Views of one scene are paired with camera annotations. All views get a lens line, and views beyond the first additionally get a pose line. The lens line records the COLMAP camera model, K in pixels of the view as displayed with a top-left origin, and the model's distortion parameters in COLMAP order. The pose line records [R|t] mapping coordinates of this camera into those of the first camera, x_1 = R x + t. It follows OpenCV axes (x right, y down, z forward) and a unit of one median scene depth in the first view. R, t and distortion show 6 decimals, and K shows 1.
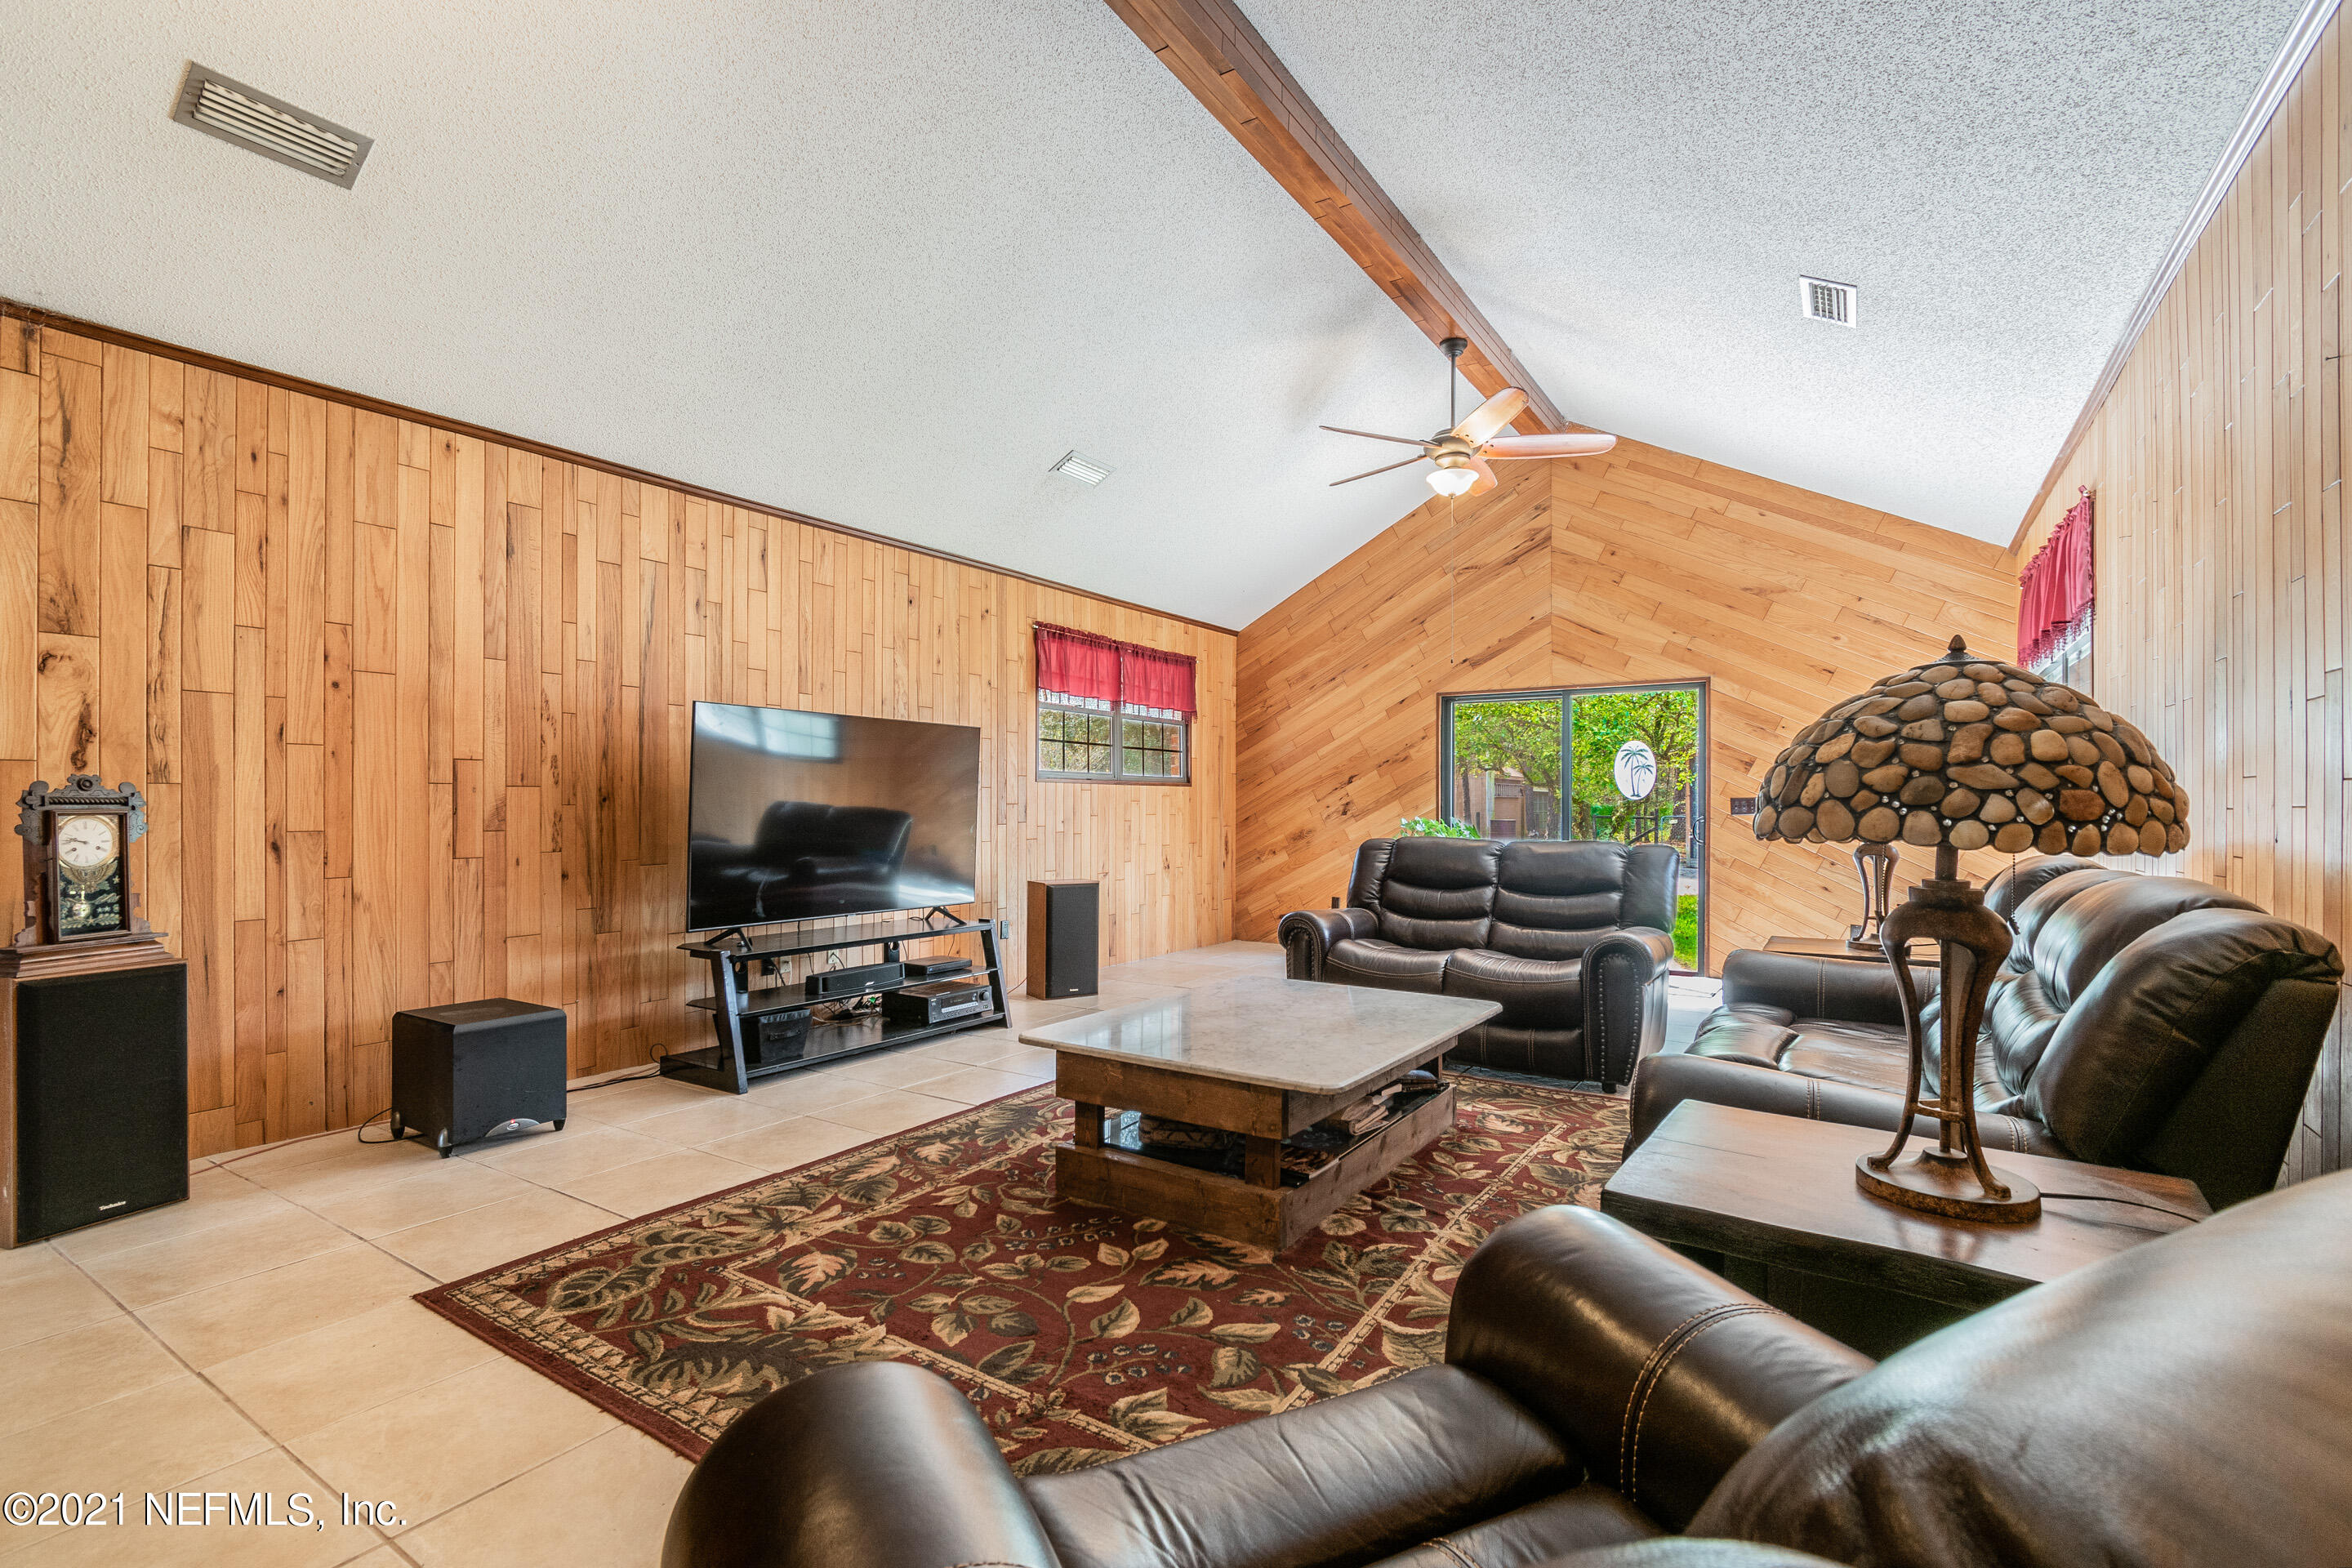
lens RADIAL K [[1054.7, 0, 1185.5], [0, 1054.7, 797.3], [0, 0, 1]] dist [-0.000964, -0.001070]
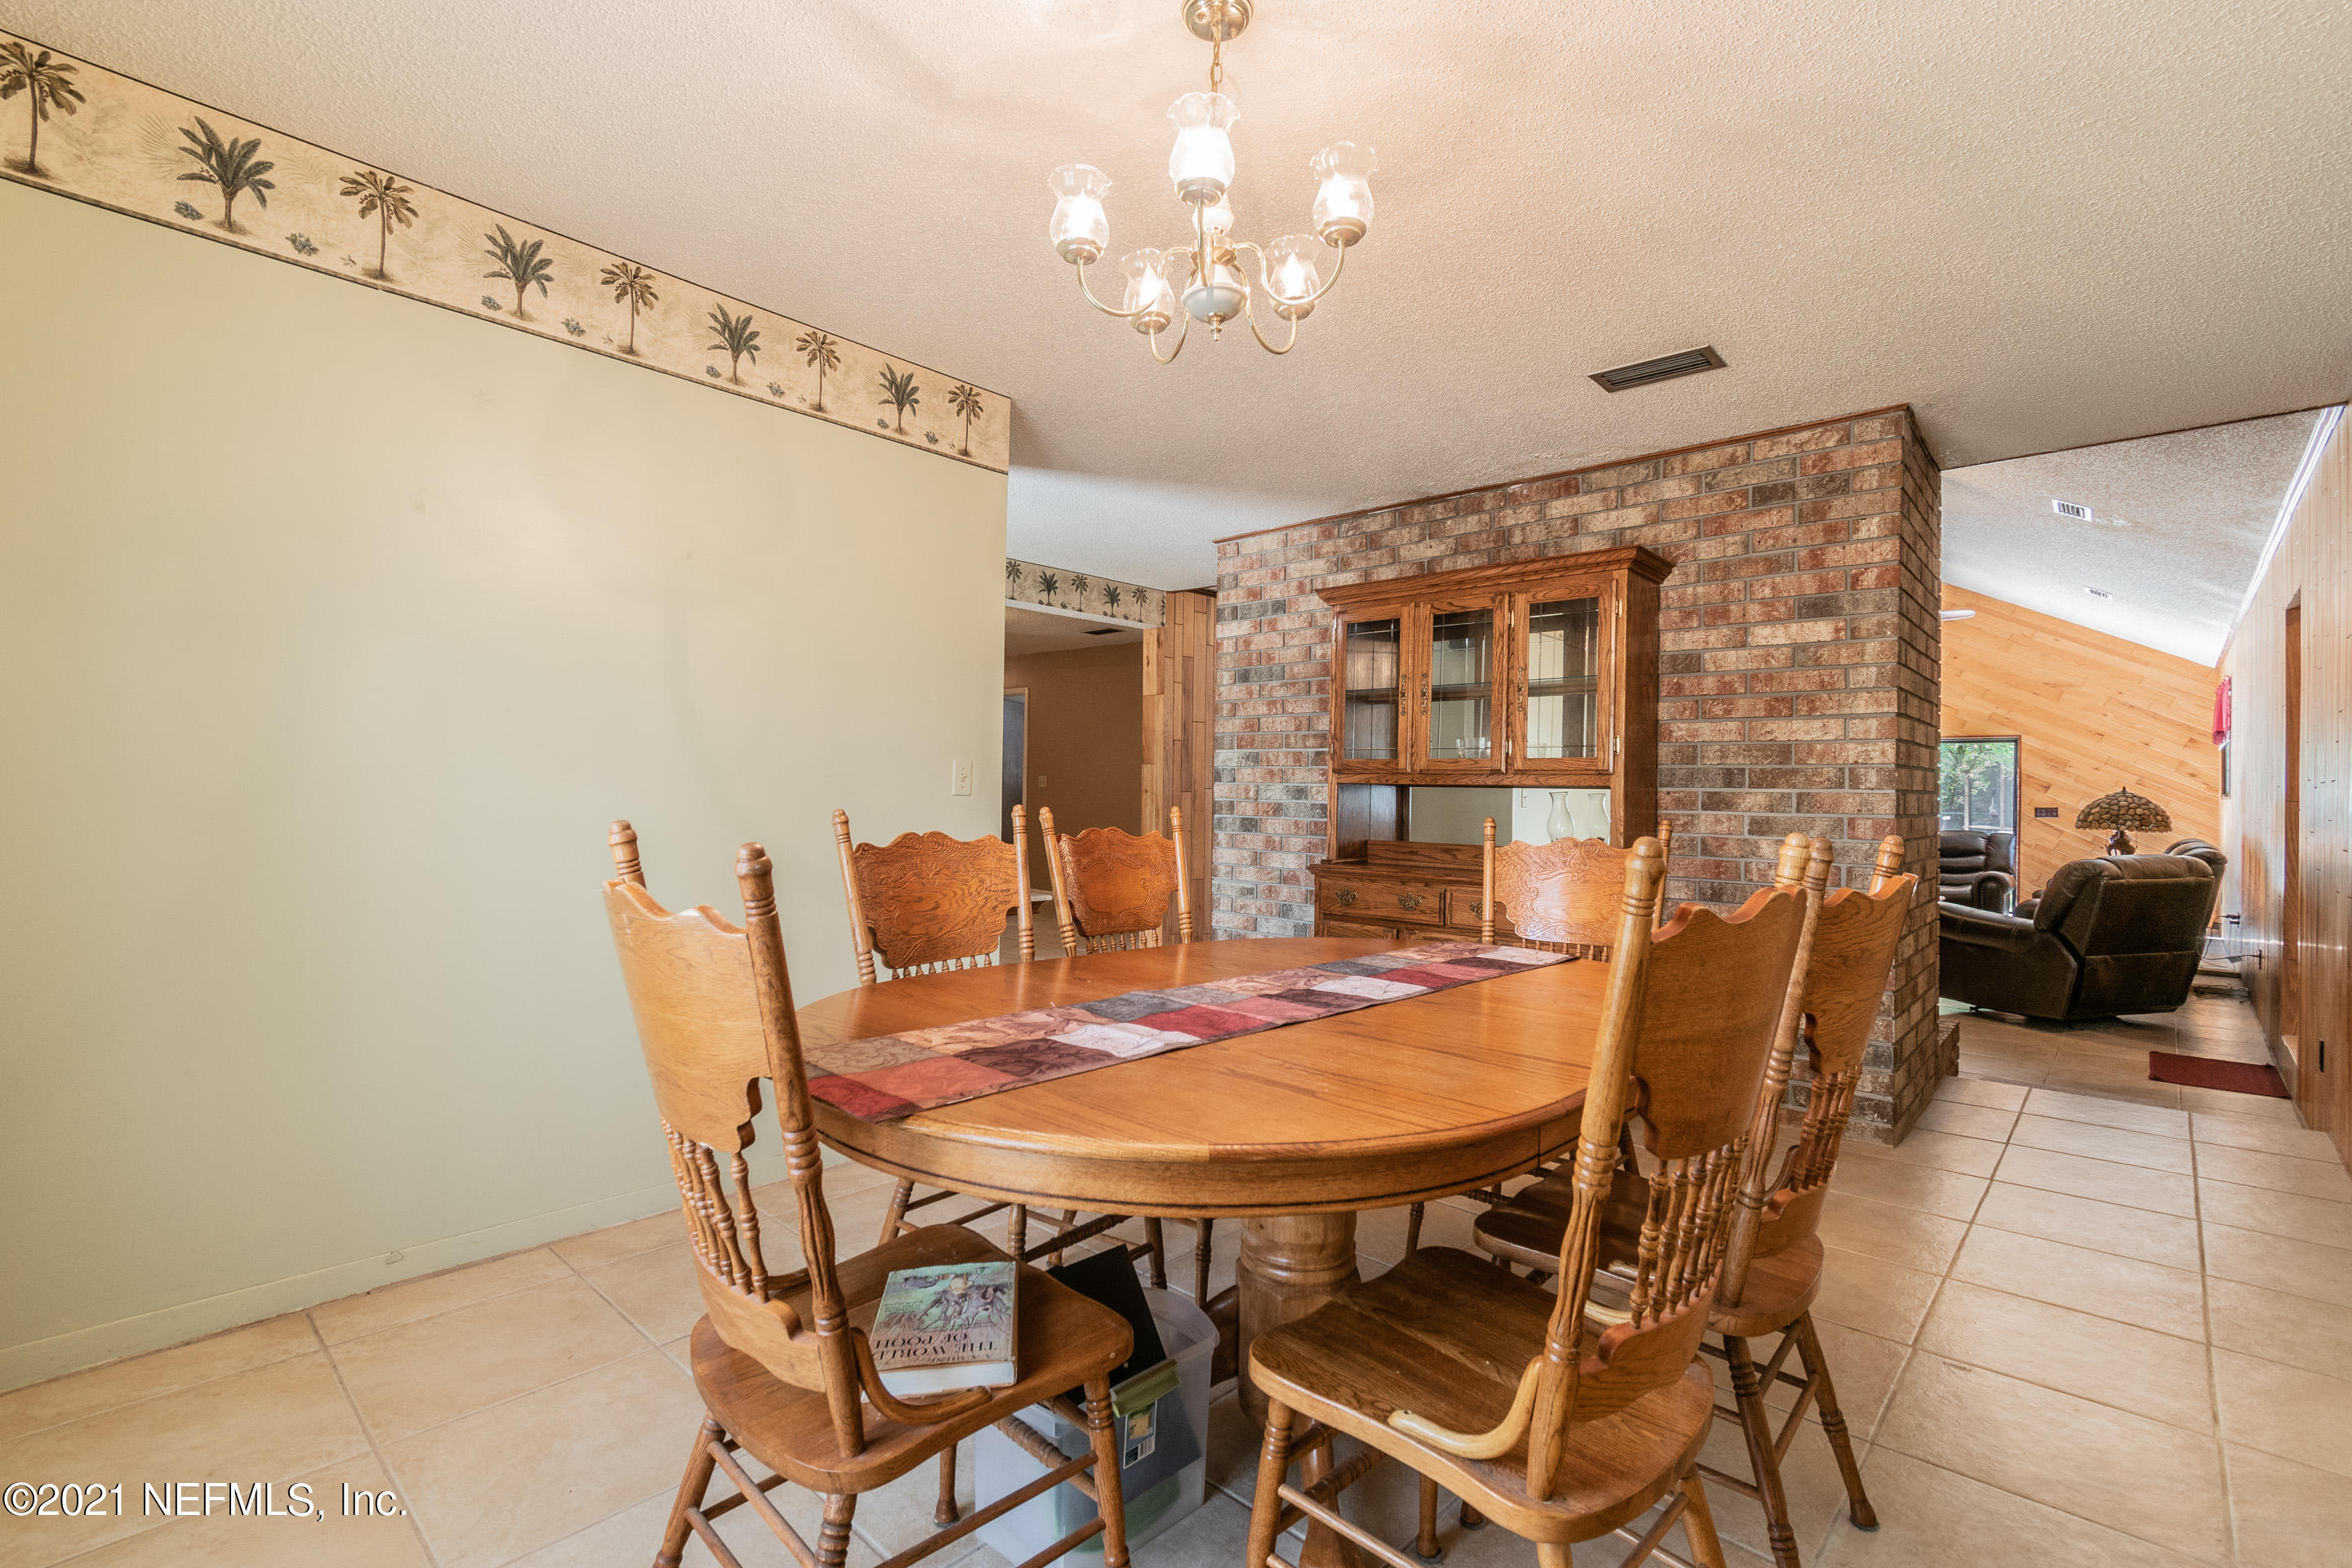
lens RADIAL K [[1054.7, 0, 1214.2], [0, 1054.7, 775.9], [0, 0, 1]] dist [-0.000964, -0.001070]
pose [[0.987839, 0.010498, -0.155123, -0.888417], [-0.011524, 0.999917, -0.005716, -0.042430], [0.155051, 0.007434, 0.987879, -1.488508]]
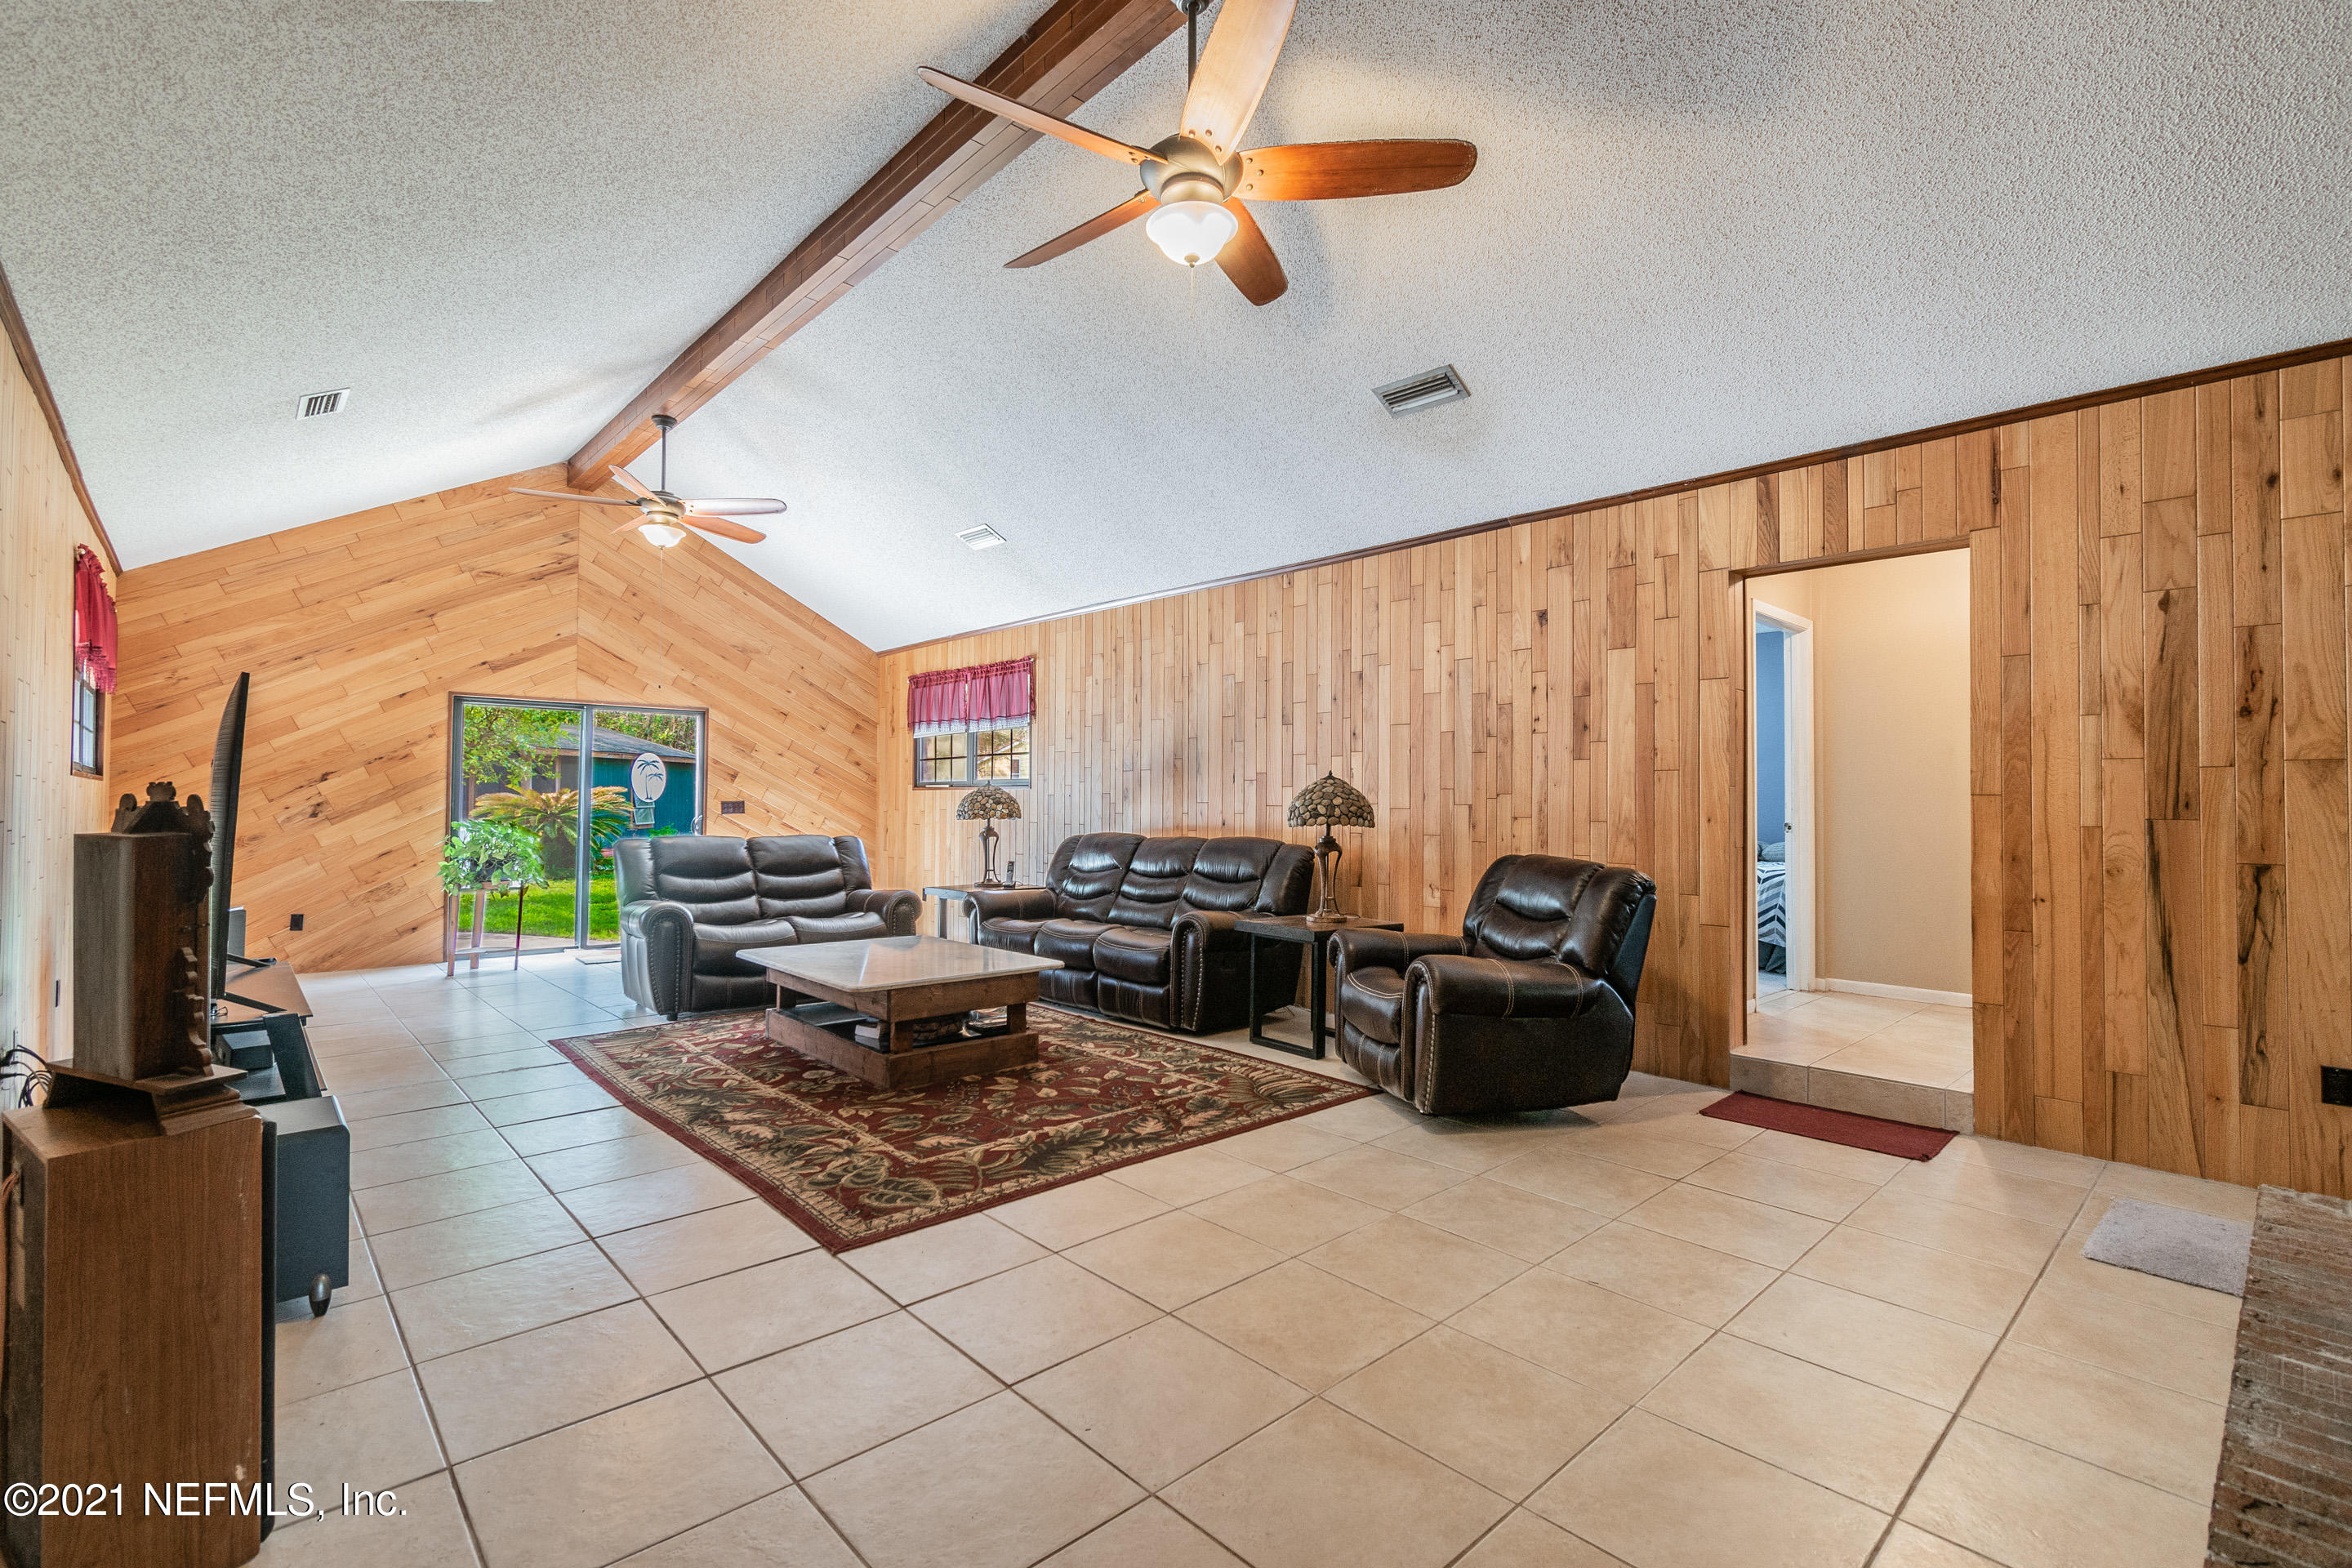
lens RADIAL K [[1054.7, 0, 1172.0], [0, 1054.7, 774.4], [0, 0, 1]] dist [-0.000964, -0.001070]
pose [[0.244390, 0.027056, 0.969300, -1.078032], [-0.015312, 0.999594, -0.024041, -0.017268], [-0.969556, -0.008967, 0.244705, 0.220369]]
